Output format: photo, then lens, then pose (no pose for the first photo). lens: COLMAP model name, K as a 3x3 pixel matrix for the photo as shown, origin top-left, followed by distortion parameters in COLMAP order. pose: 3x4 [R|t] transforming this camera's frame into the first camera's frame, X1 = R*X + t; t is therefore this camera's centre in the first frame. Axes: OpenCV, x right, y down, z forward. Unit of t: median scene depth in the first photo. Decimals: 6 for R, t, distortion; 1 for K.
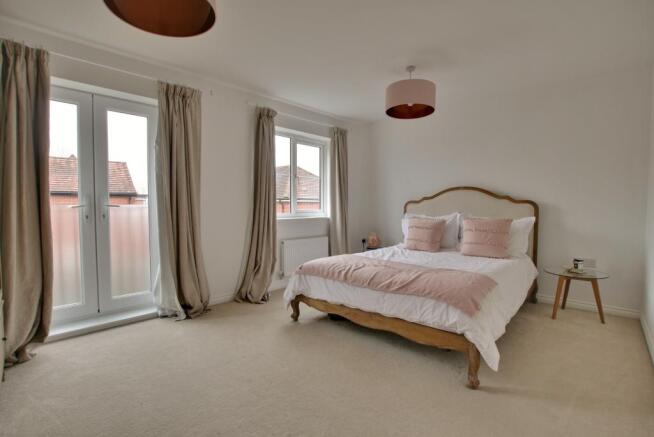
lens RADIAL K [[306.1, 0, 325.6], [0, 306.1, 219.8], [0, 0, 1]] dist [-0.024164, 0.001439]
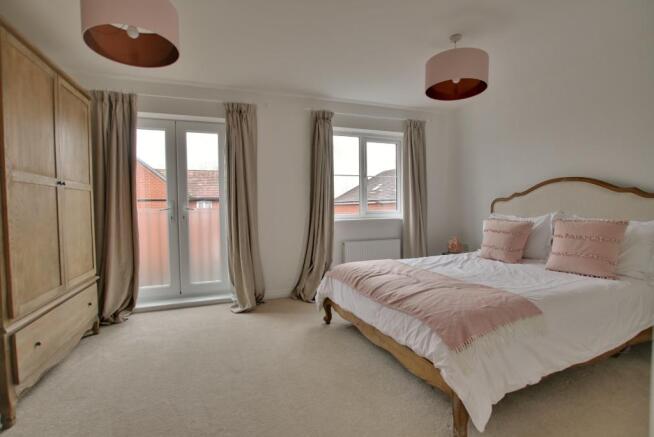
lens RADIAL K [[306.1, 0, 325.6], [0, 306.1, 219.8], [0, 0, 1]] dist [-0.024164, 0.001439]
pose [[0.900812, 0.003040, -0.434198, 0.294608], [-0.004867, 0.999983, -0.003095, -0.000396], [0.434182, 0.004902, 0.900812, 0.104795]]
